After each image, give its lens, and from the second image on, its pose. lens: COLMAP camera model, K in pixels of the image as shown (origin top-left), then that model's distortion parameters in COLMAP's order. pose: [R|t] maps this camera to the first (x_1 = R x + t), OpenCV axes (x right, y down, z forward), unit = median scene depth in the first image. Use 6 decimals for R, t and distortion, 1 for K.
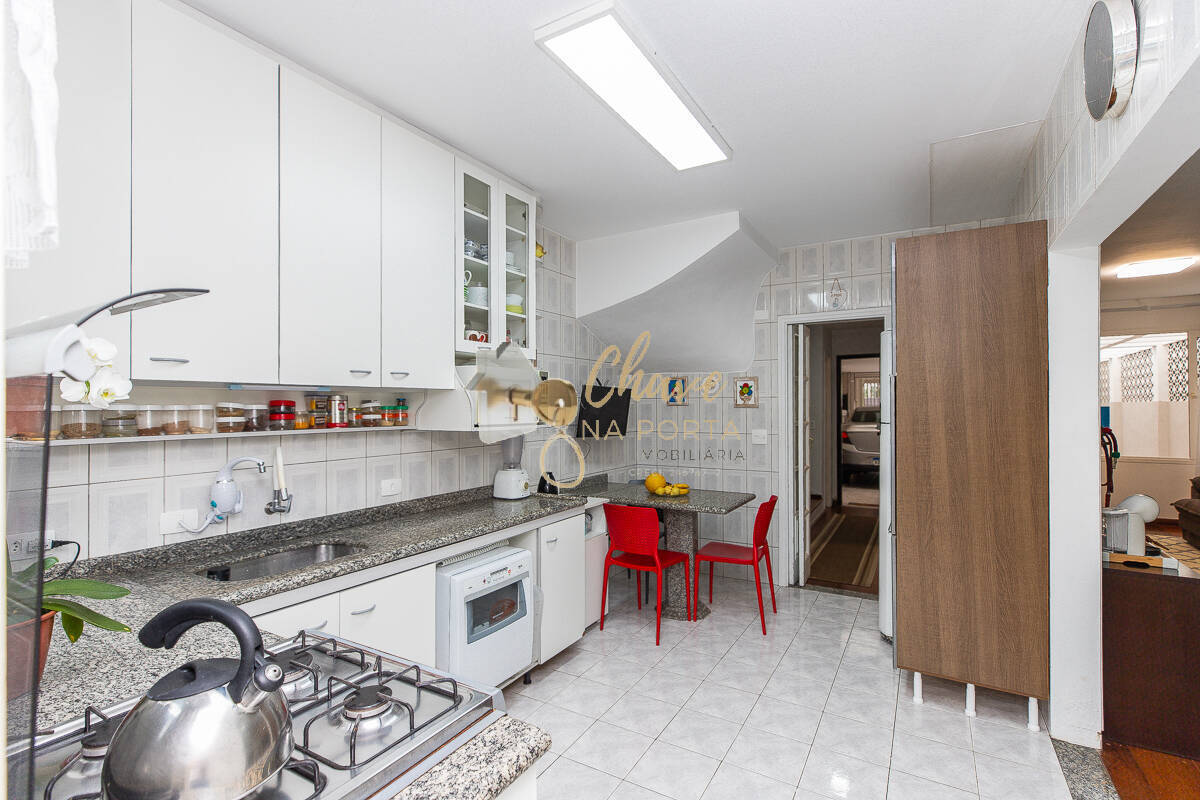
lens RADIAL K [[555.5, 0, 601.6], [0, 555.5, 400.6], [0, 0, 1]] dist [0.008759, -0.000073]
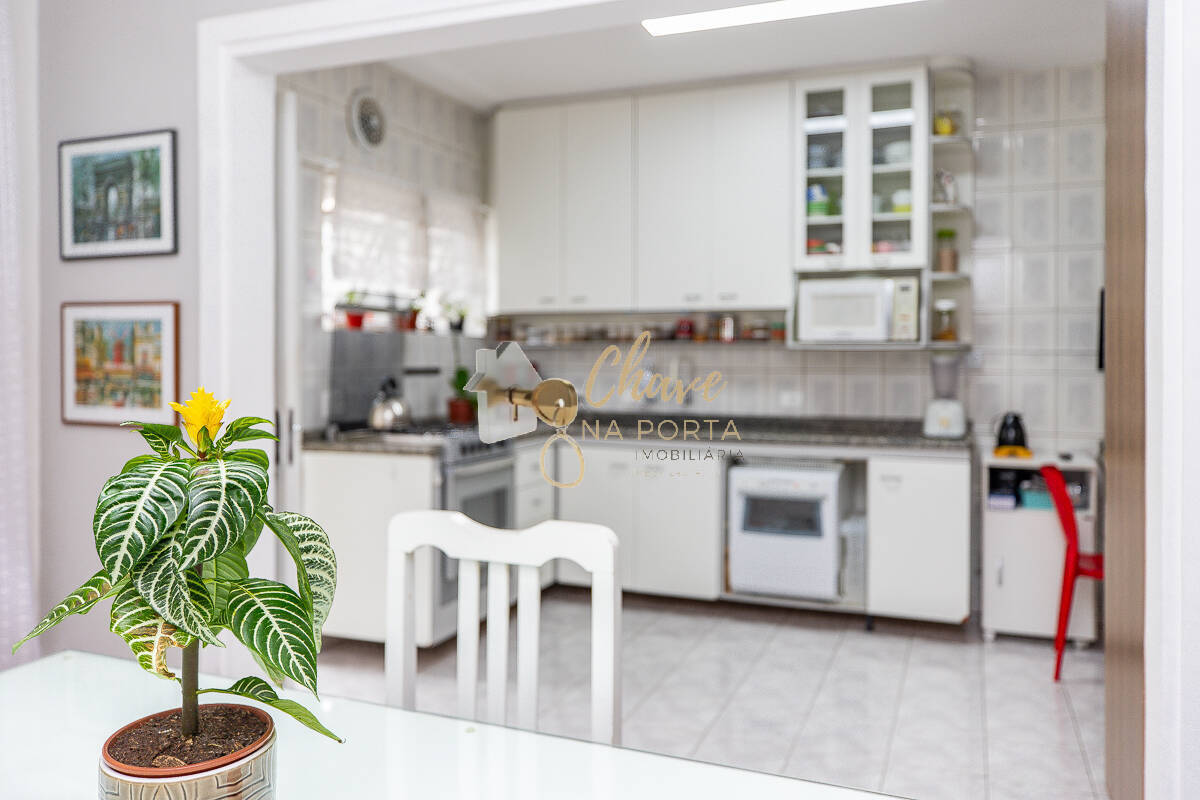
lens RADIAL K [[908.1, 0, 608.8], [0, 908.1, 347.4], [0, 0, 1]] dist [-0.000449, -0.004152]
pose [[0.153245, -0.002198, -0.988186, 1.380295], [0.005755, 0.999983, -0.001332, 0.056782], [0.988171, -0.005483, 0.153255, 0.409307]]
